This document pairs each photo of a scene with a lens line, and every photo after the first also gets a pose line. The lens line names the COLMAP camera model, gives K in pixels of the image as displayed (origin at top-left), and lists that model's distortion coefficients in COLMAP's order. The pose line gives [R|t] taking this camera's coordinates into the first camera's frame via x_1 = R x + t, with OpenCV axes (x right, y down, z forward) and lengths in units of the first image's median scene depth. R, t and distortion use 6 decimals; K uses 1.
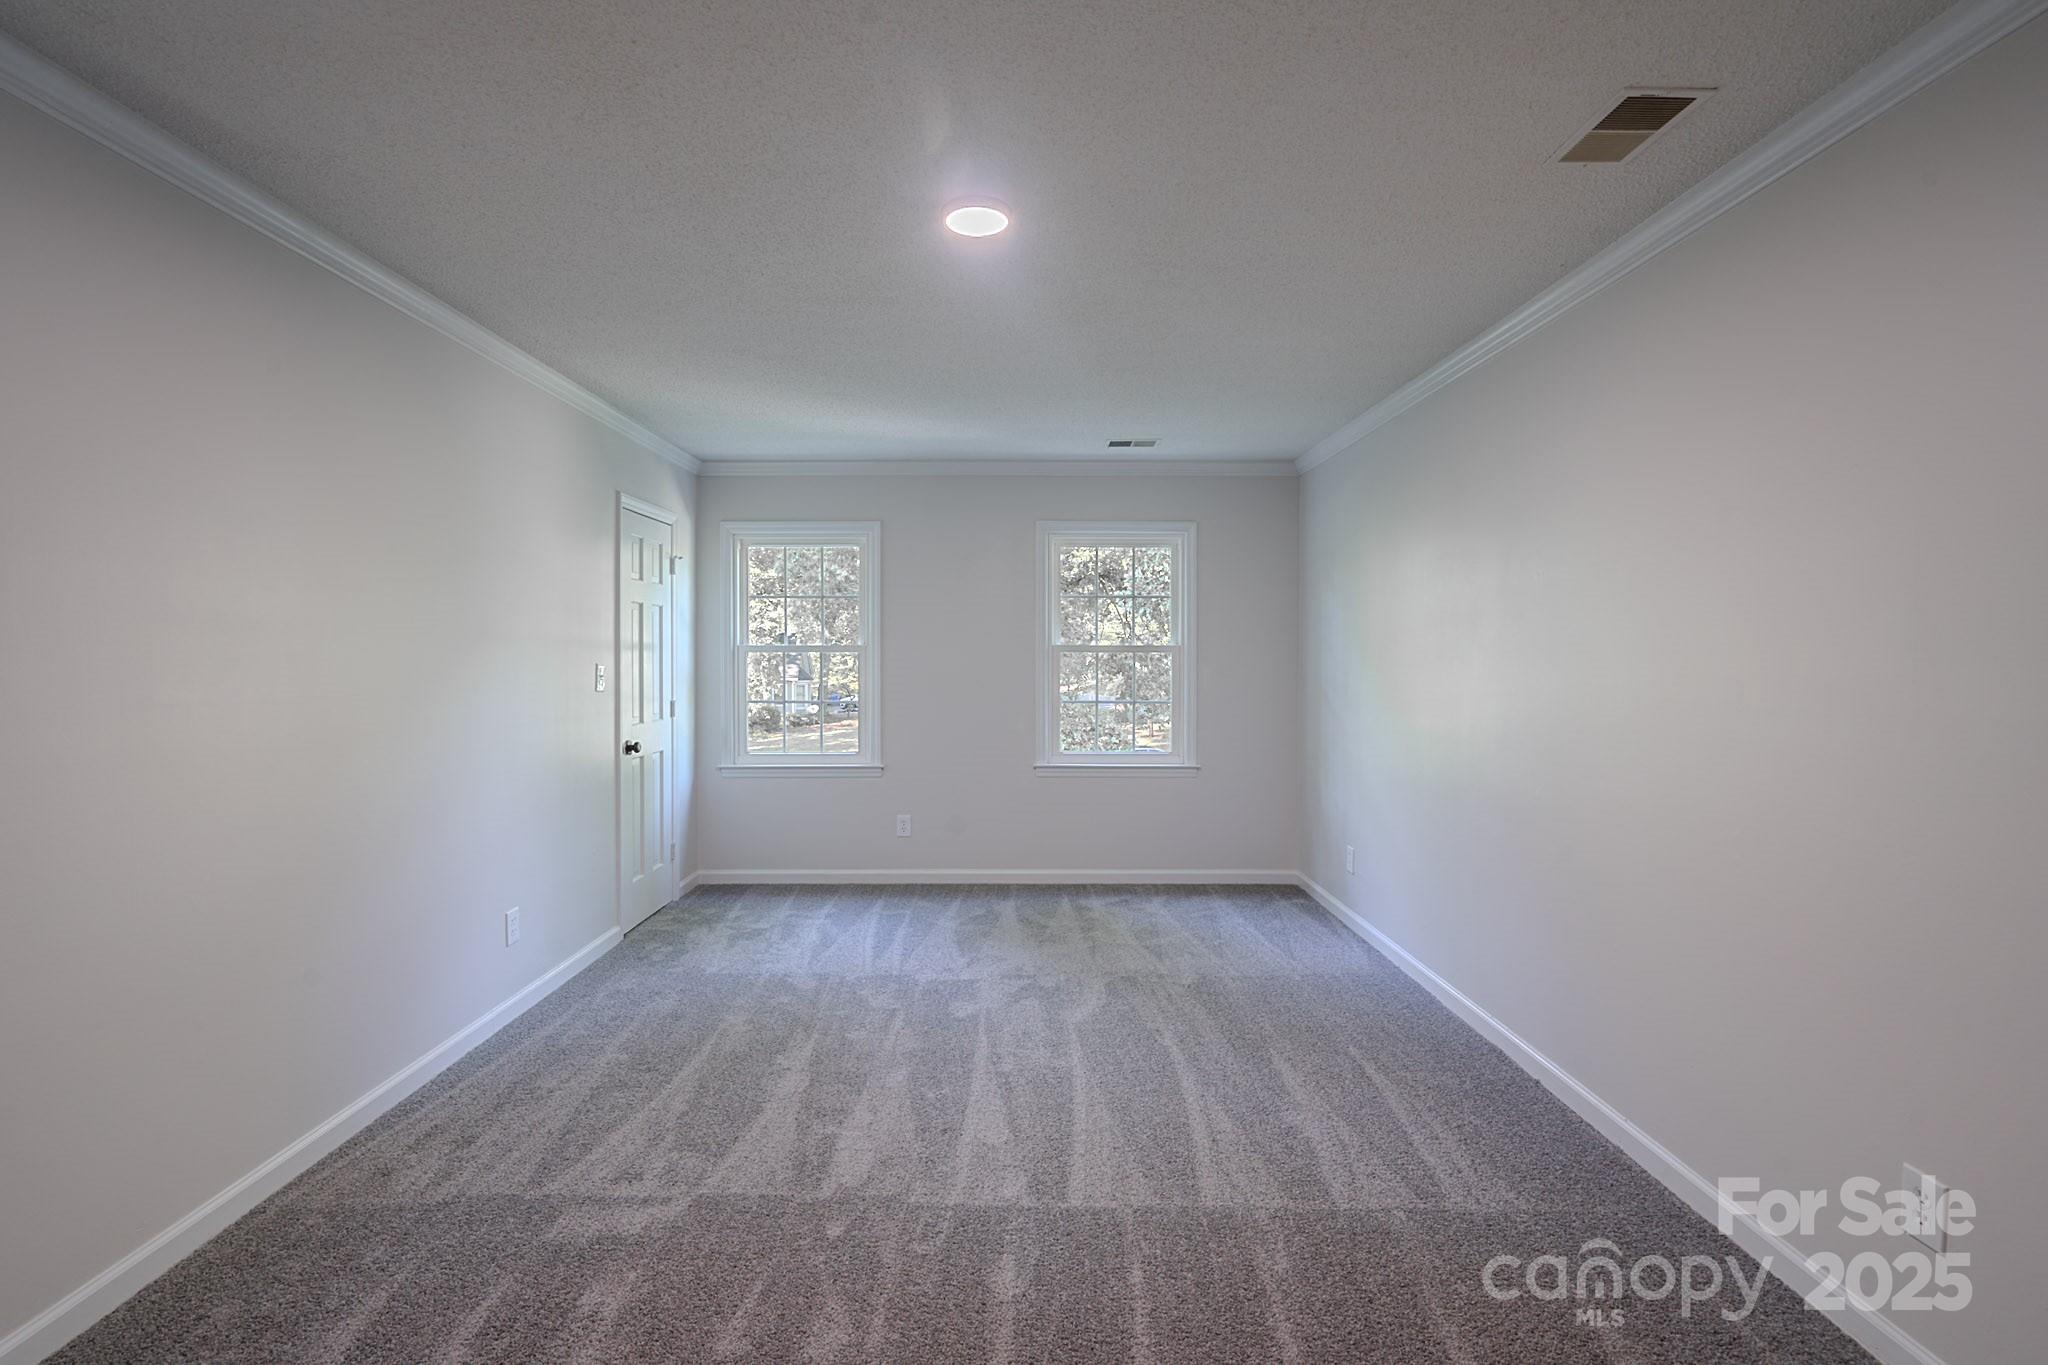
lens RADIAL K [[937.5, 0, 1013.8], [0, 937.5, 654.0], [0, 0, 1]] dist [-0.000293, 0.000808]
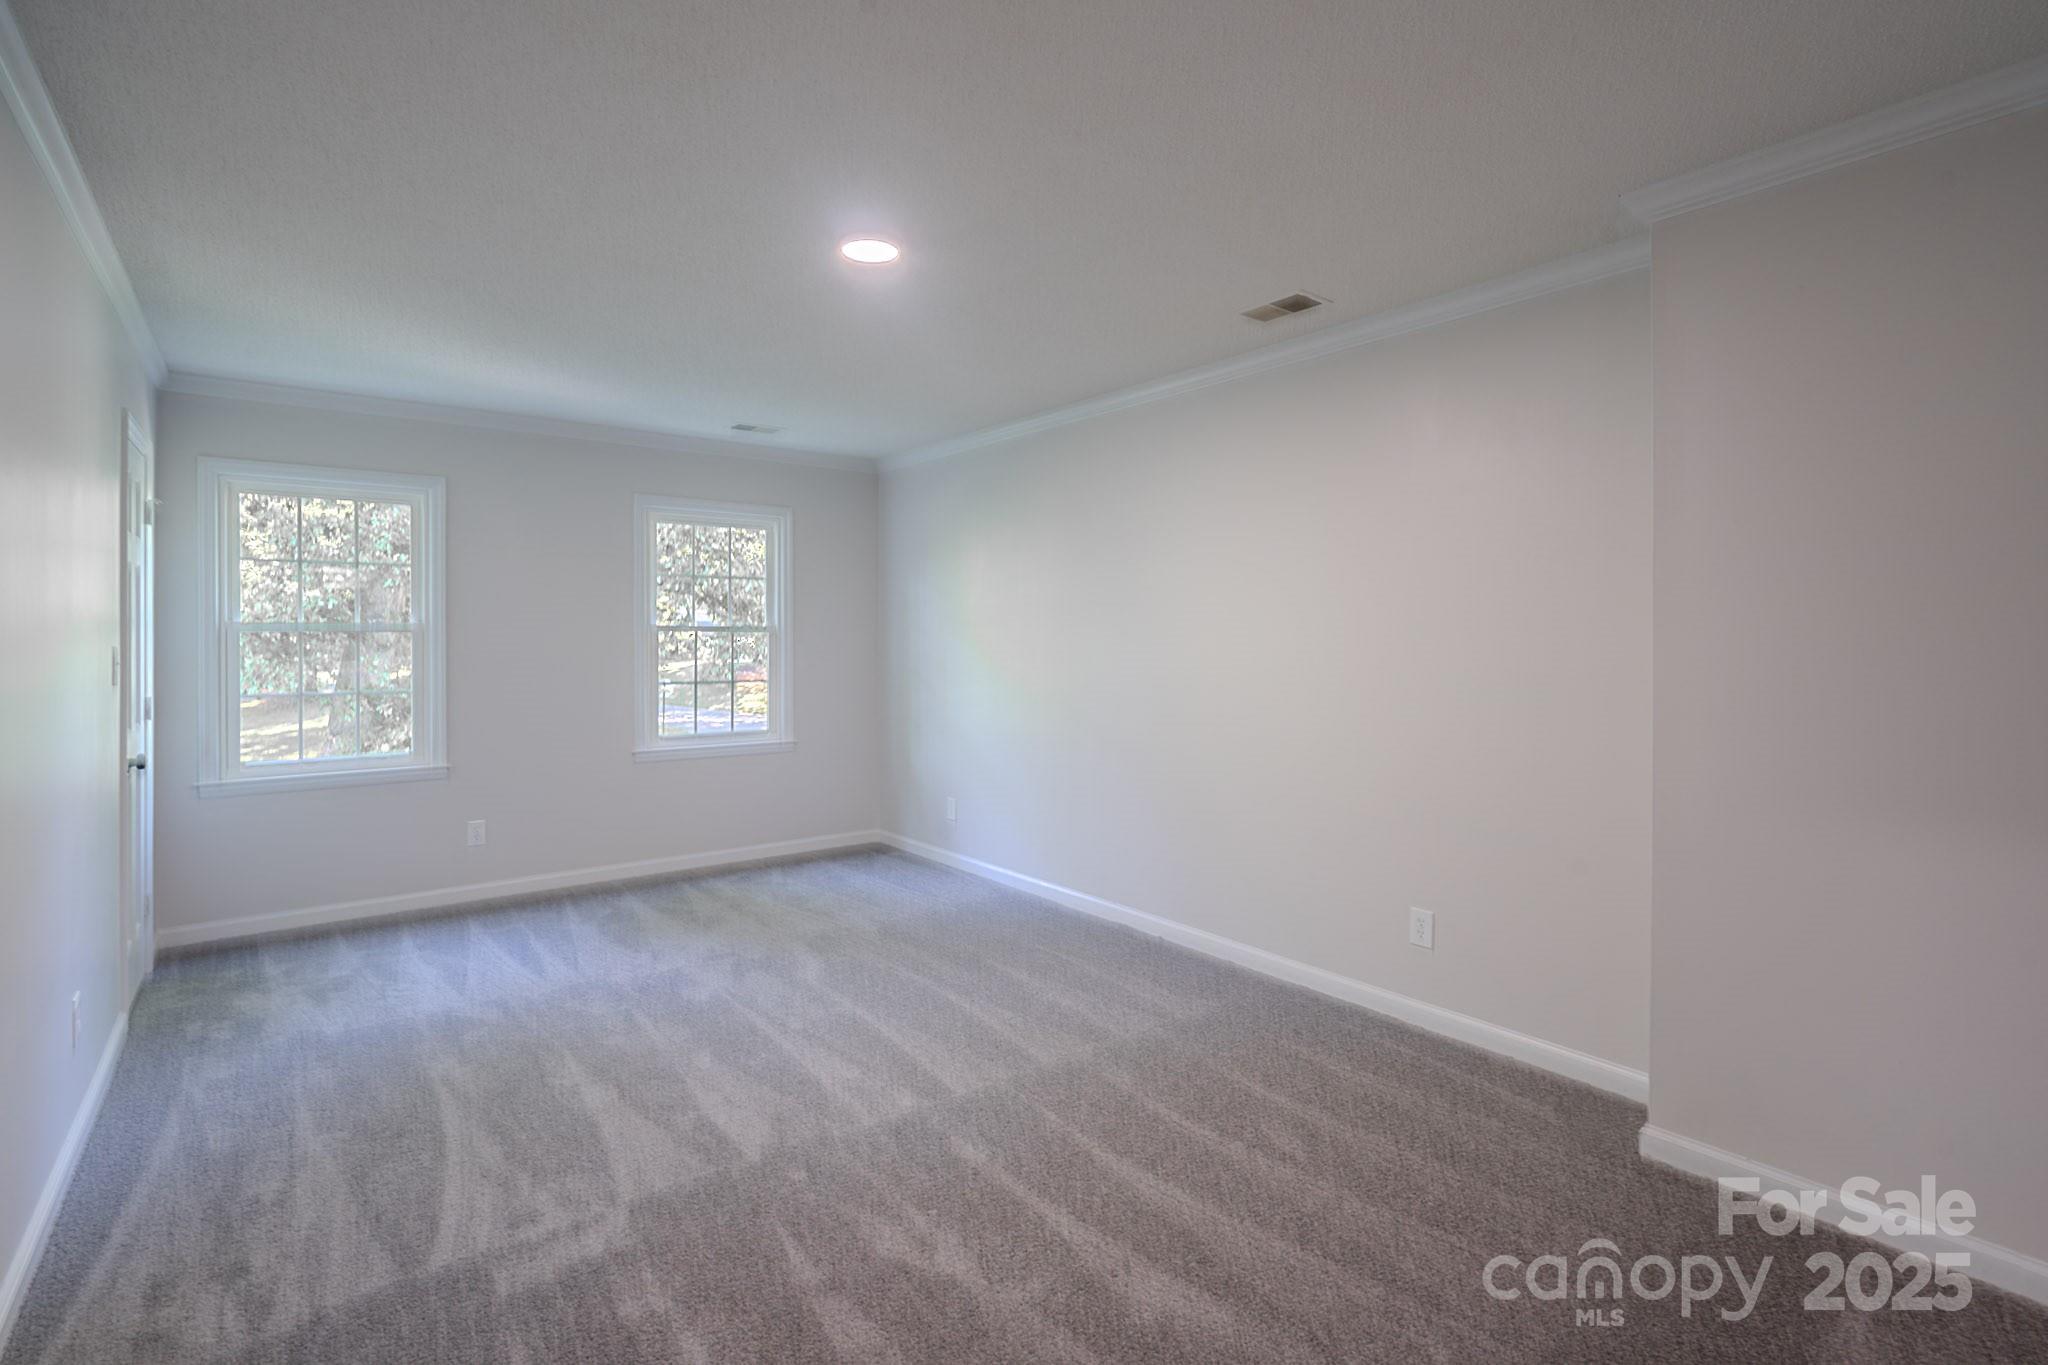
lens RADIAL K [[963.8, 0, 1029.0], [0, 963.8, 628.7], [0, 0, 1]] dist [-0.001744, 0.000453]
pose [[0.785220, 0.004755, 0.619199, -0.448807], [-0.000701, 0.999977, -0.006790, 0.000615], [-0.619217, 0.004898, 0.785205, -0.016442]]
